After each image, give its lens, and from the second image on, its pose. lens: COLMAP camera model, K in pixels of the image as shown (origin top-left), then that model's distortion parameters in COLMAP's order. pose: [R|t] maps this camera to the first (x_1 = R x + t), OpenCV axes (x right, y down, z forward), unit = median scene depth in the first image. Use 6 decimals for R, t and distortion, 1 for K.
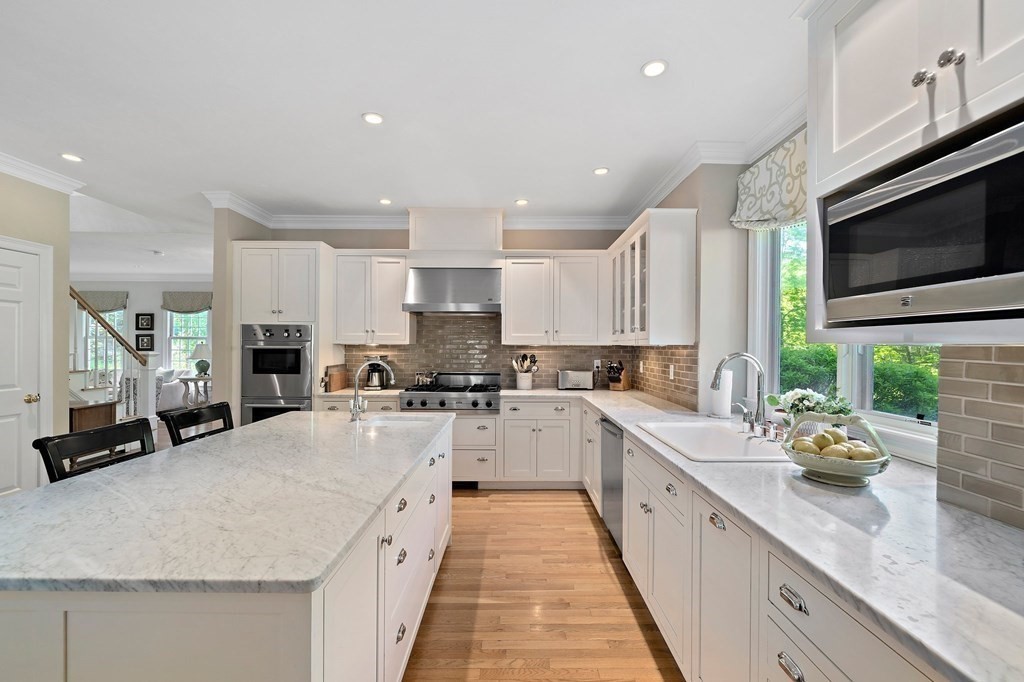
lens RADIAL K [[419.3, 0, 512.9], [0, 419.3, 345.0], [0, 0, 1]] dist [-0.001910, -0.000113]
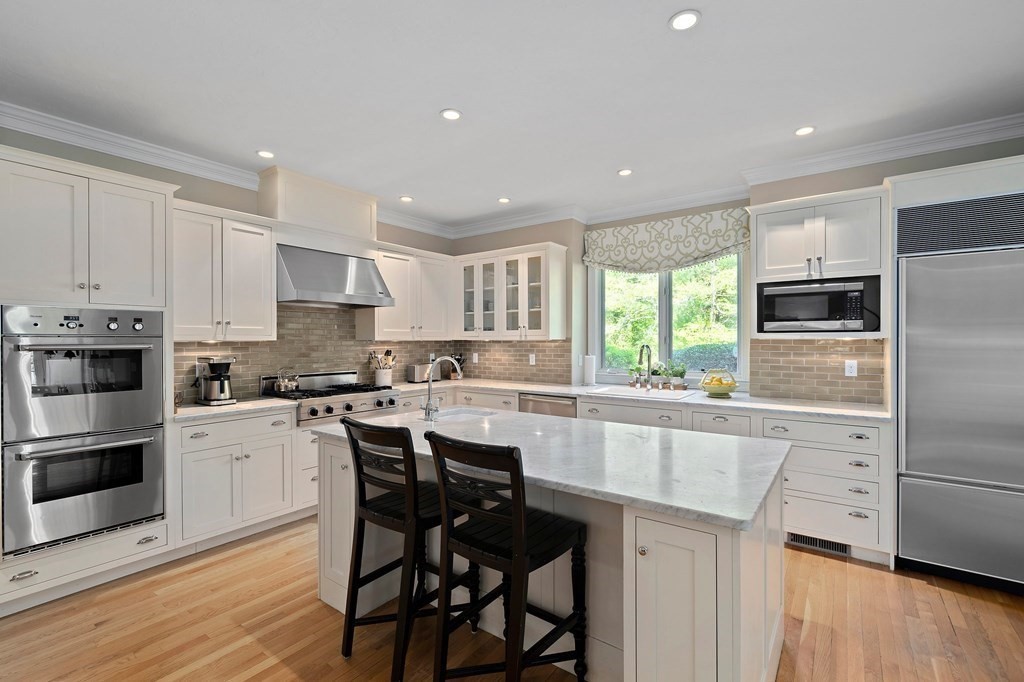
lens RADIAL K [[452.7, 0, 507.4], [0, 452.7, 339.8], [0, 0, 1]] dist [-0.002897, 0.000413]
pose [[0.602467, -0.006067, 0.798121, -0.715465], [0.005724, 0.999978, 0.003280, -0.004056], [-0.798123, 0.002592, 0.602488, 0.156431]]
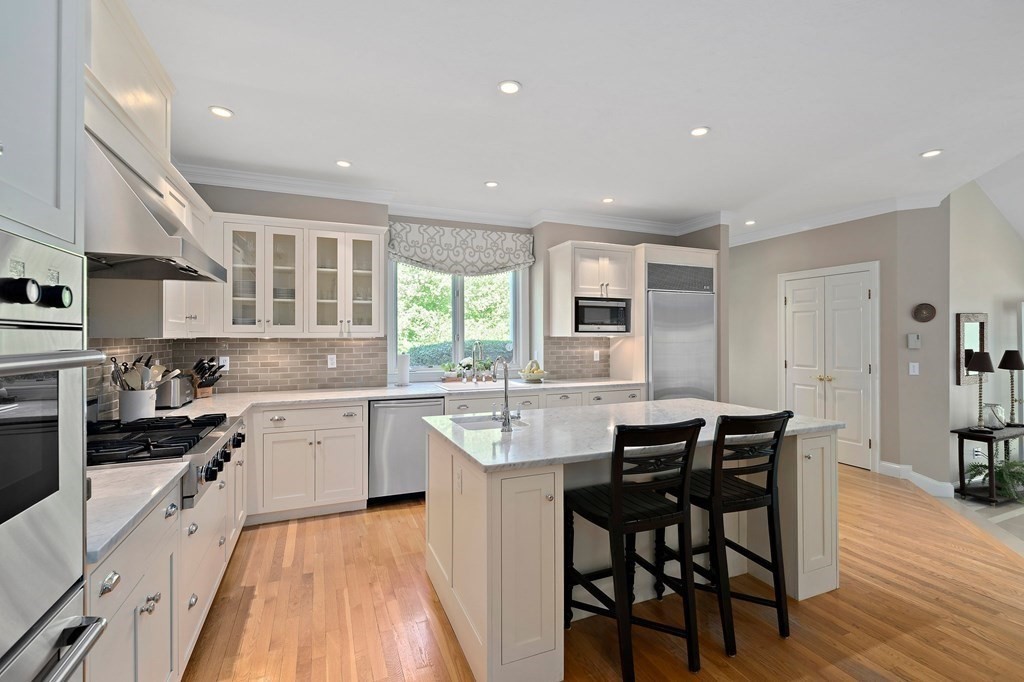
lens RADIAL K [[452.7, 0, 512.9], [0, 452.7, 336.2], [0, 0, 1]] dist [-0.002897, 0.000413]
pose [[-0.379581, -0.000259, 0.925159, -0.783423], [0.000931, 0.999999, 0.000662, -0.002375], [-0.925158, 0.001112, -0.379580, 0.863955]]
